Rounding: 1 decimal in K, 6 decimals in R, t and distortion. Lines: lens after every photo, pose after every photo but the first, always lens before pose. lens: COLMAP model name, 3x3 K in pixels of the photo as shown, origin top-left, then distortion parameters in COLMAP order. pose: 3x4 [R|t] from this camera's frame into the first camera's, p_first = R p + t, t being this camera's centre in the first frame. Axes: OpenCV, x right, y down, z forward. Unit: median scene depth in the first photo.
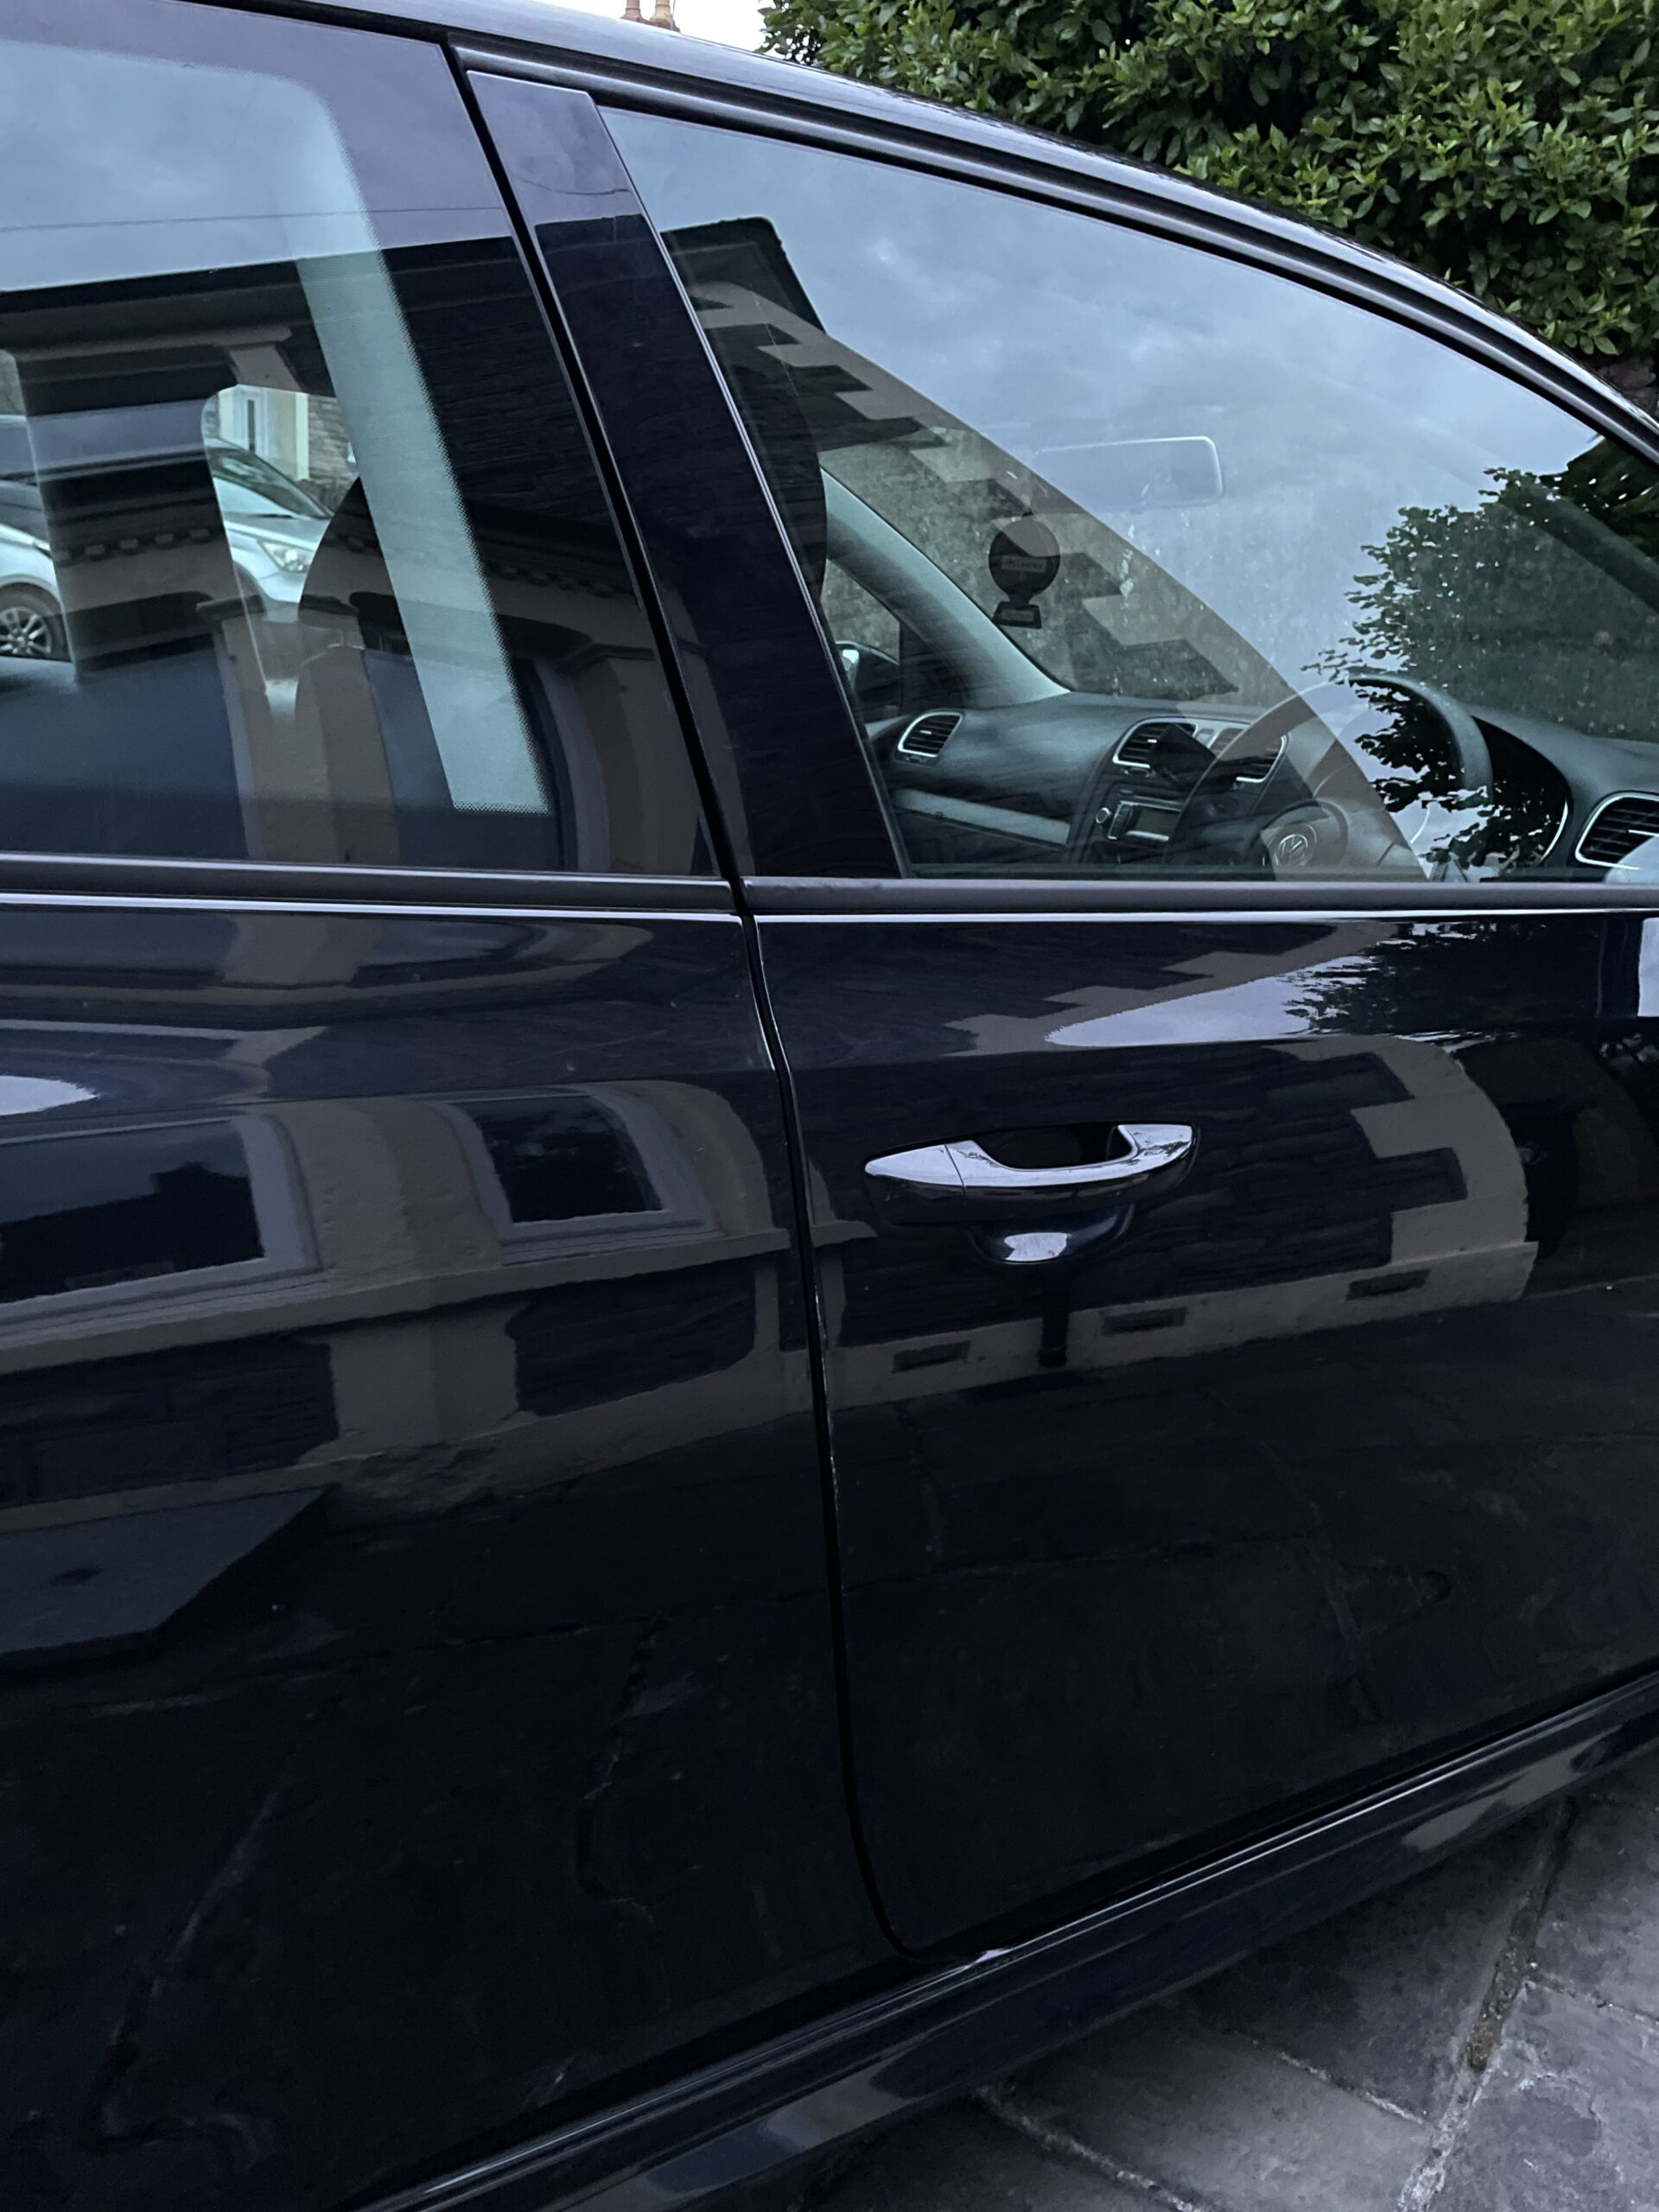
lens RADIAL K [[1682.6, 0, 853.3], [0, 1682.6, 1087.3], [0, 0, 1]] dist [0.089162, -0.116313]
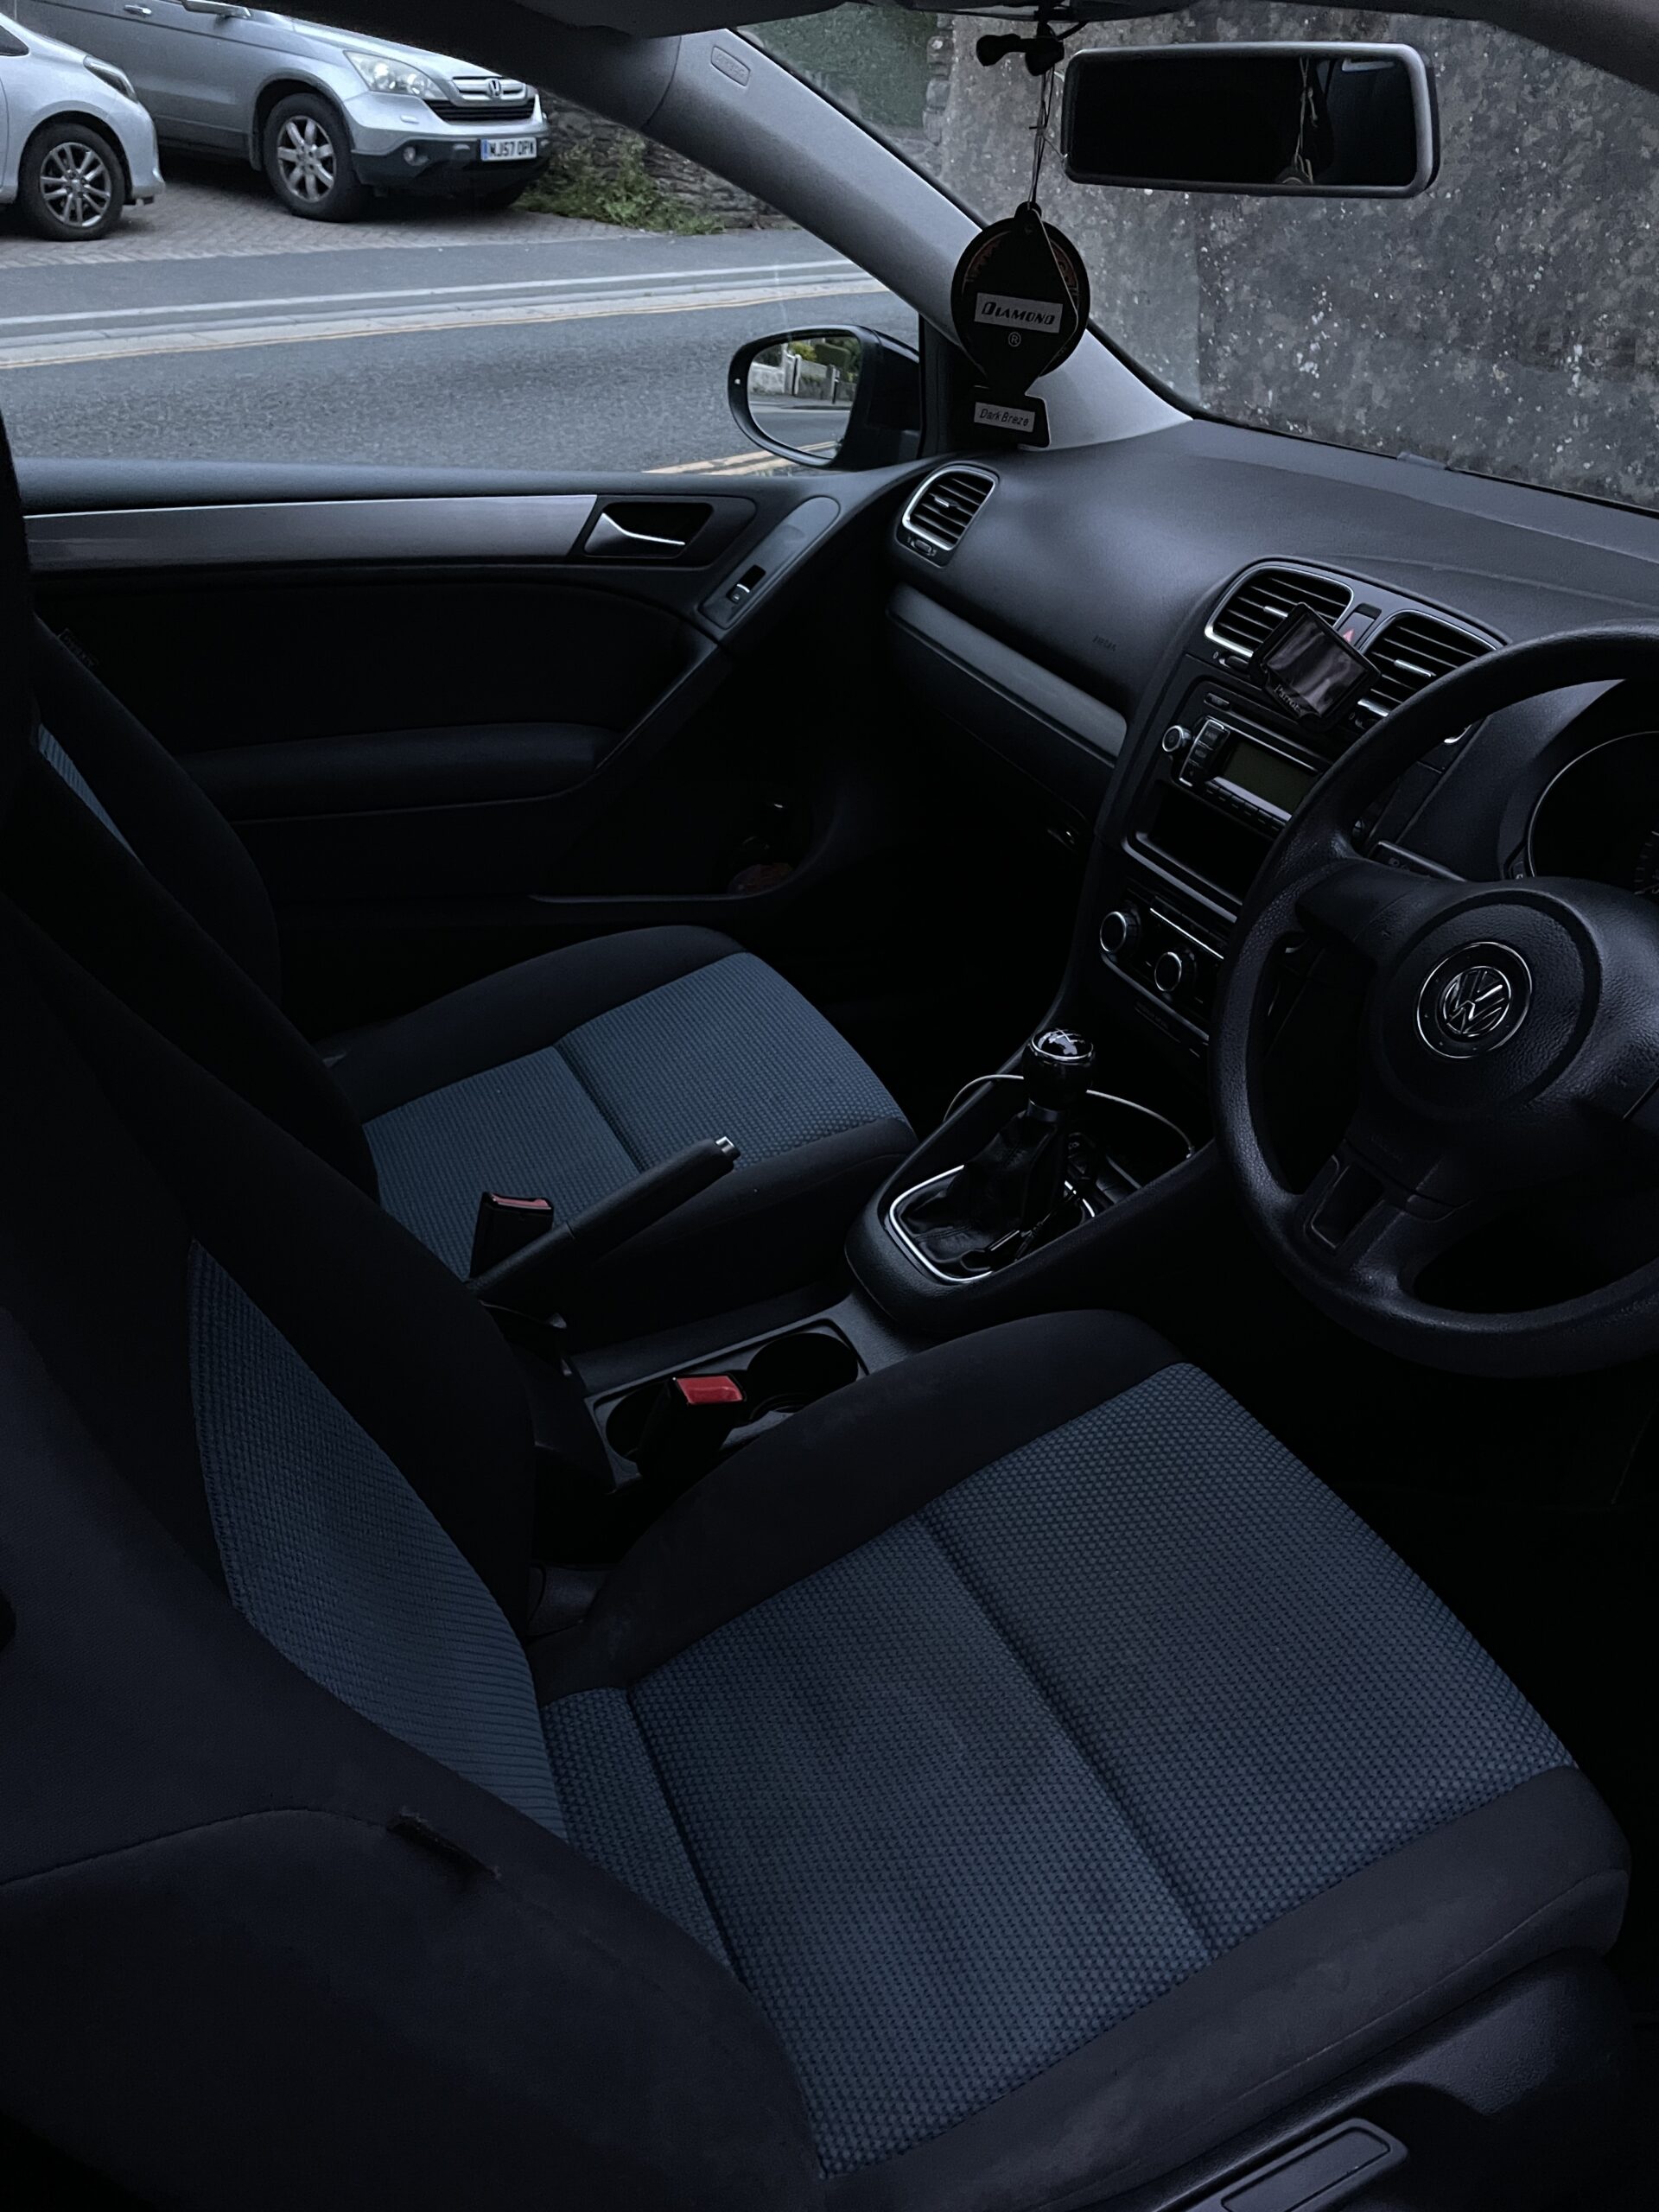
lens RADIAL K [[1682.6, 0, 846.6], [0, 1682.6, 1111.1], [0, 0, 1]] dist [0.089162, -0.116313]
pose [[0.993573, 0.065008, -0.092662, 0.044890], [-0.039931, 0.967304, 0.250458, -0.081748], [0.105914, -0.245148, 0.963683, 0.179794]]
